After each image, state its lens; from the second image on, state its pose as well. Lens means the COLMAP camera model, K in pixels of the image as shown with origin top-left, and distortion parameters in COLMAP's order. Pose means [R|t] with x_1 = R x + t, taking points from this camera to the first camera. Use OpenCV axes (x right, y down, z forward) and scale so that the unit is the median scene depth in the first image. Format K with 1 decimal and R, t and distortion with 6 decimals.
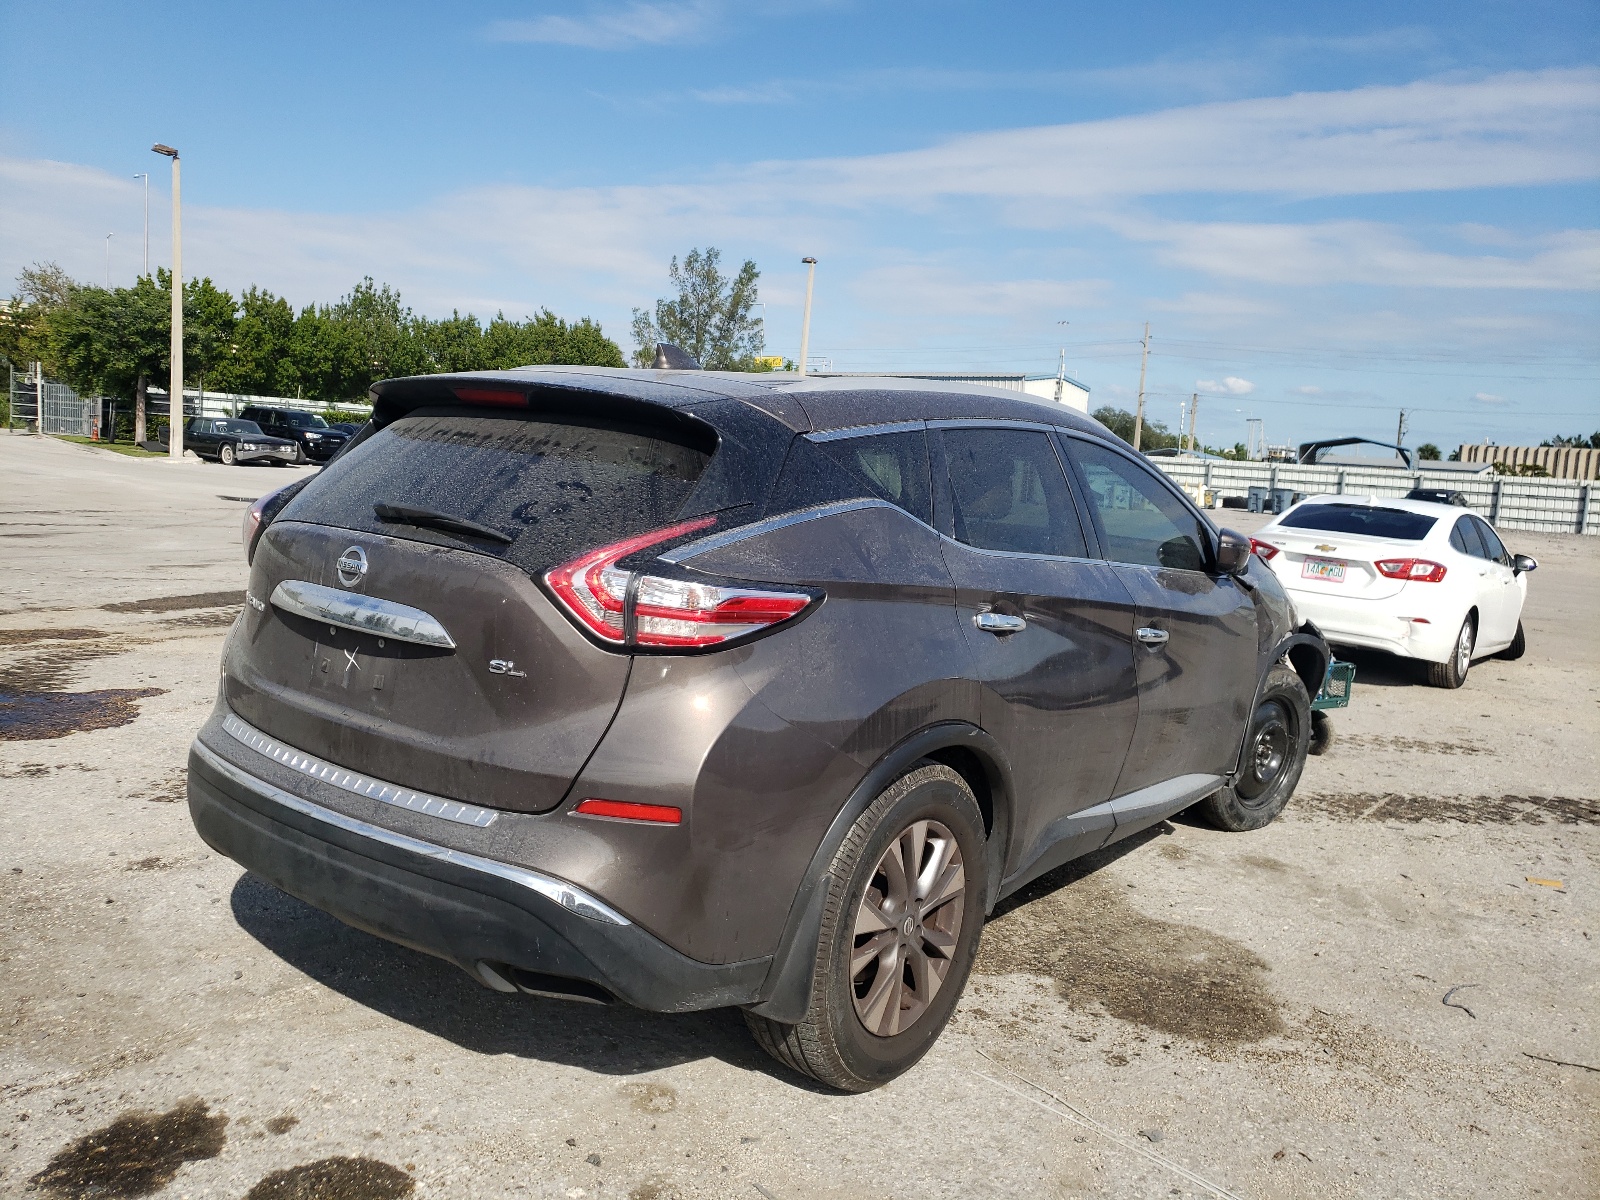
lens RADIAL K [[1233.5, 0, 800.0], [0, 1233.5, 600.0], [0, 0, 1]] dist [0.006391, 0.006326]
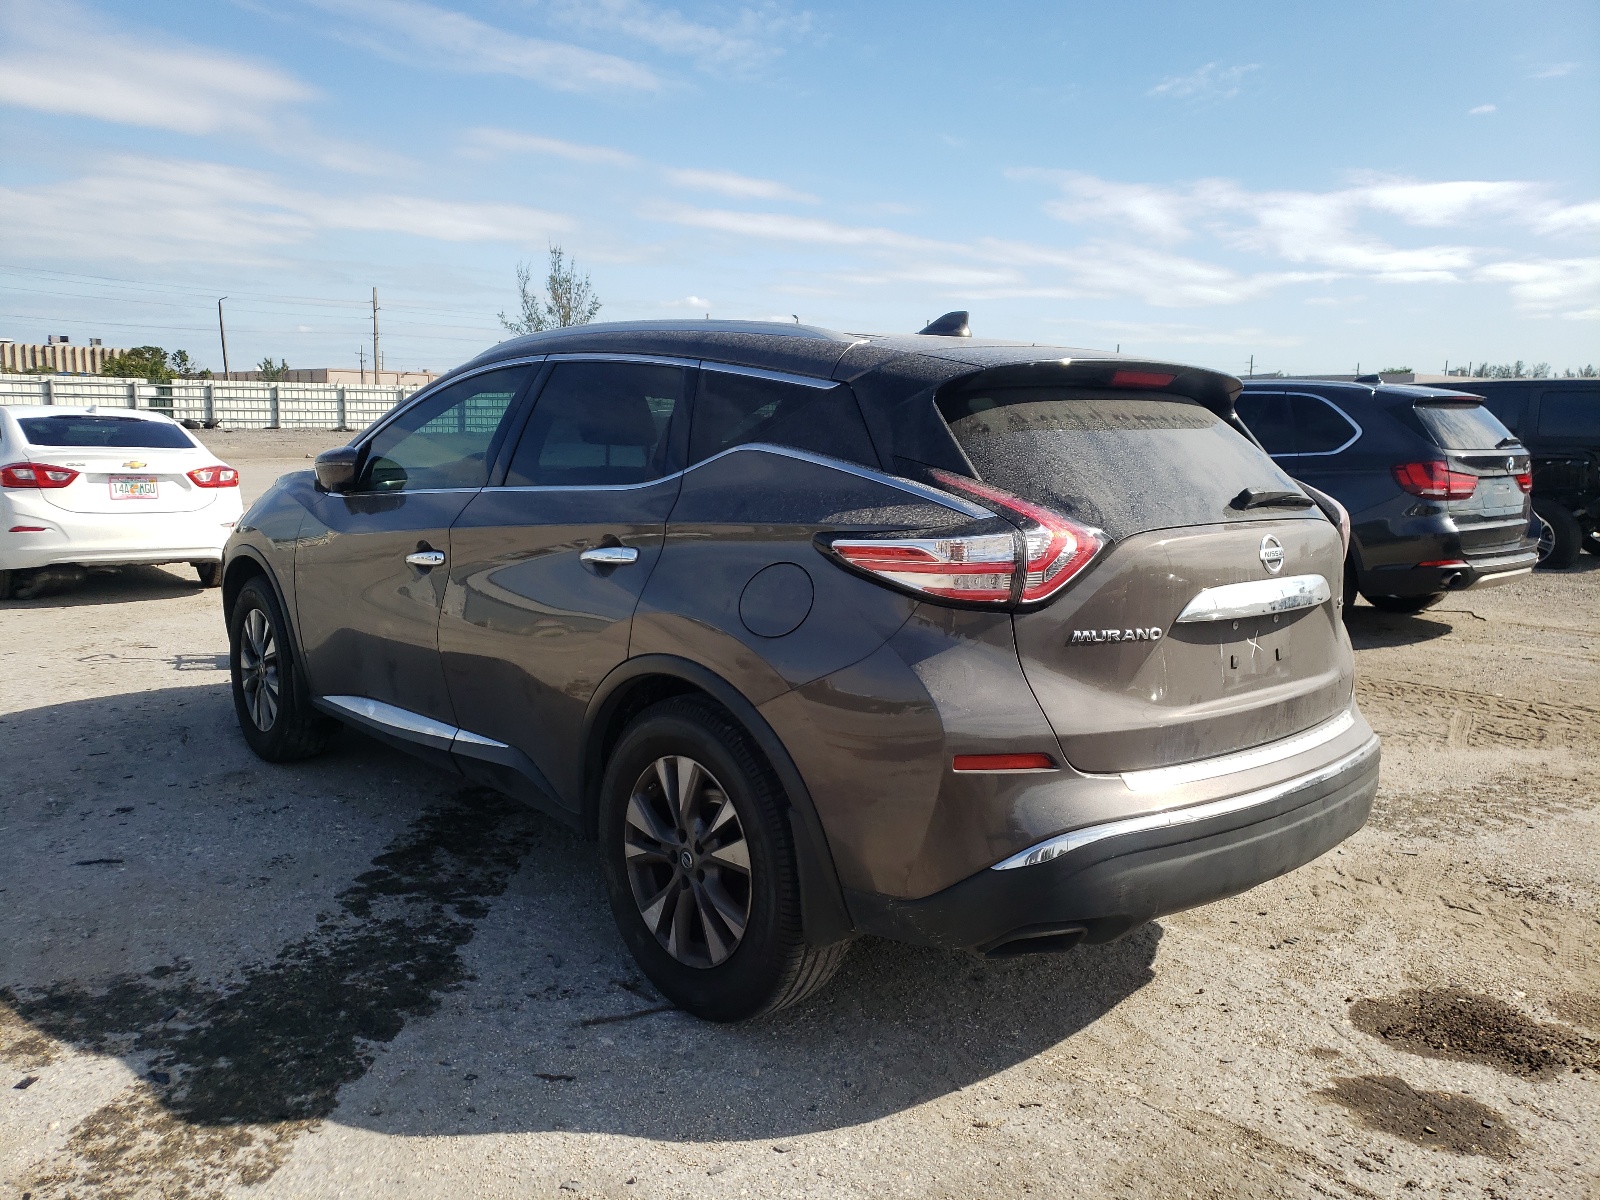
lens RADIAL K [[1202.7, 0, 800.0], [0, 1202.7, 600.0], [0, 0, 1]] dist [-0.001863, 0.002203]
pose [[0.210224, -0.211580, 0.954484, -0.378310], [0.112819, 0.975029, 0.191286, -0.061072], [-0.971122, 0.067471, 0.228844, 0.305089]]
